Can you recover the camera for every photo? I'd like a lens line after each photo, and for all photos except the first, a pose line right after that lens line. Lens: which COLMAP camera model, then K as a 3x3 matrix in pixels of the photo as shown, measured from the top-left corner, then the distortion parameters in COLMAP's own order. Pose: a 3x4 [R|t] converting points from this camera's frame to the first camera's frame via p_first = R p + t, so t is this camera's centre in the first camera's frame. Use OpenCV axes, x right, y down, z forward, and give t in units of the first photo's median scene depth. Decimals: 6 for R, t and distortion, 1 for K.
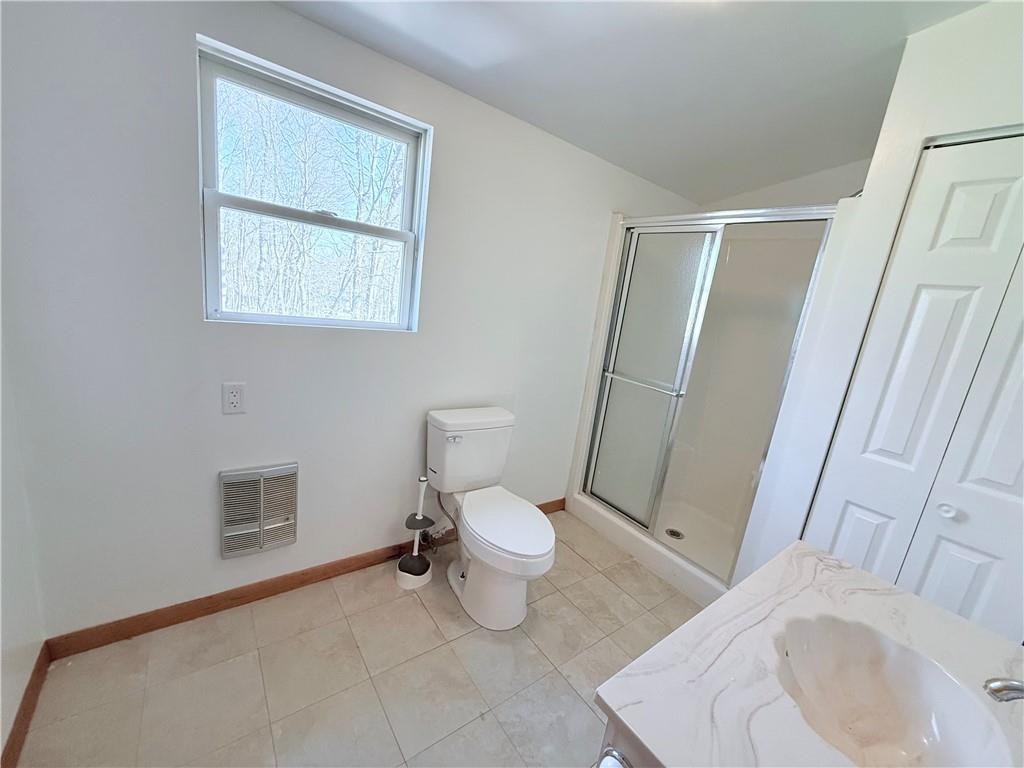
lens RADIAL K [[407.6, 0, 510.4], [0, 407.6, 386.5], [0, 0, 1]] dist [0.000139, 0.000008]
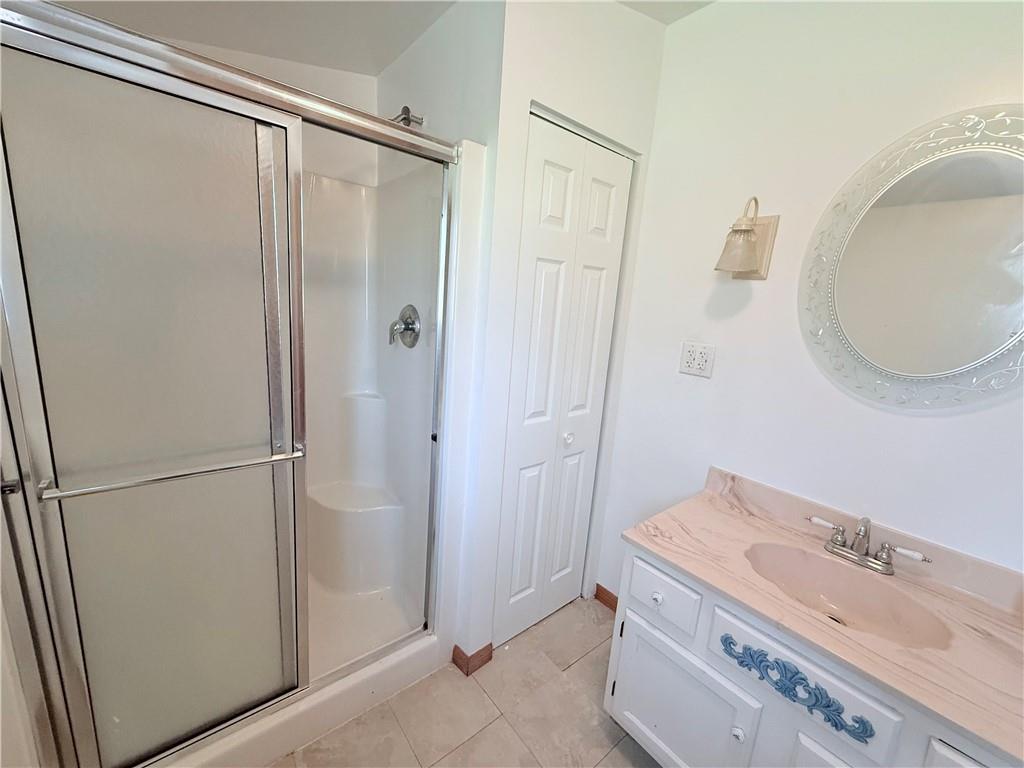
lens RADIAL K [[407.6, 0, 510.4], [0, 407.6, 386.5], [0, 0, 1]] dist [0.000139, 0.000008]
pose [[-0.018439, -0.331966, 0.943111, -0.102101], [0.150095, 0.931663, 0.330871, -0.310950], [-0.988500, 0.147657, 0.032647, 1.125517]]
